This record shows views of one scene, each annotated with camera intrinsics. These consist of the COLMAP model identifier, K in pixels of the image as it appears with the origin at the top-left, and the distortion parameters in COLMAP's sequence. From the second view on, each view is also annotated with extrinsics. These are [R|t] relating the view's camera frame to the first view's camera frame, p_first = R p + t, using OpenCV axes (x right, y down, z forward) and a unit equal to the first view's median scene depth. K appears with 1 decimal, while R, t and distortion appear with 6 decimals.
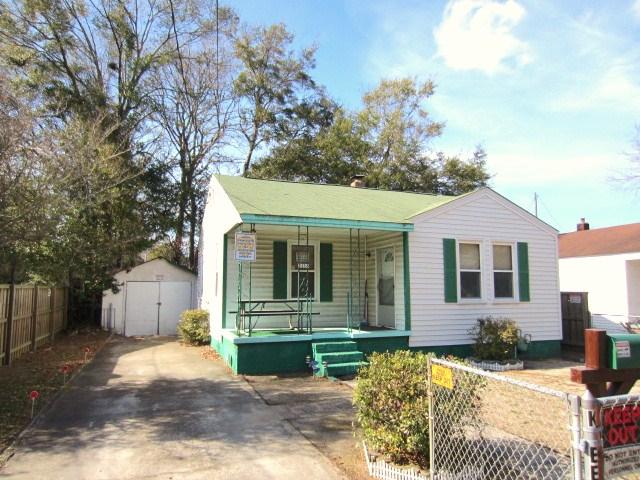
lens RADIAL K [[466.9, 0, 320.6], [0, 466.9, 240.9], [0, 0, 1]] dist [-0.008925, -0.002282]
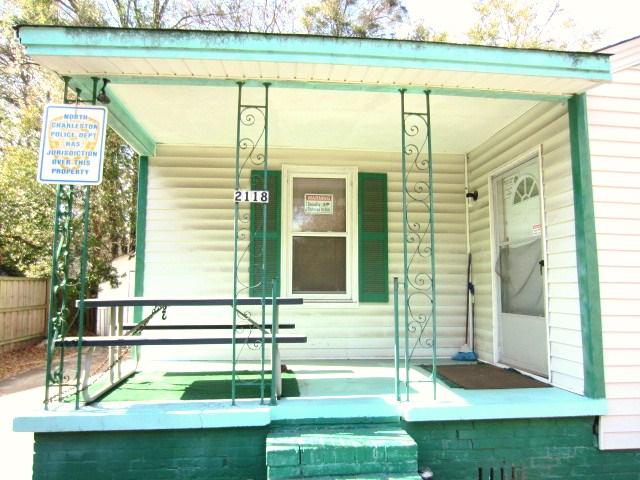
lens RADIAL K [[466.9, 0, 320.6], [0, 466.9, 240.9], [0, 0, 1]] dist [-0.008925, -0.002282]
pose [[0.966415, -0.023659, -0.255893, 0.060288], [0.024511, 0.999700, 0.000141, 0.054328], [0.255813, -0.006408, 0.966705, 0.434631]]
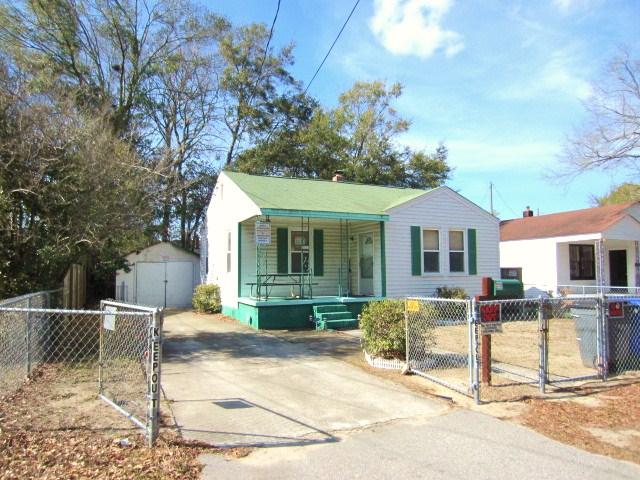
lens RADIAL K [[466.9, 0, 320.6], [0, 466.9, 240.9], [0, 0, 1]] dist [-0.008925, -0.002282]
pose [[0.997380, -0.002145, 0.072314, -0.056676], [-0.000580, 0.999291, 0.037639, -0.009172], [-0.072344, -0.037582, 0.996671, -0.191723]]
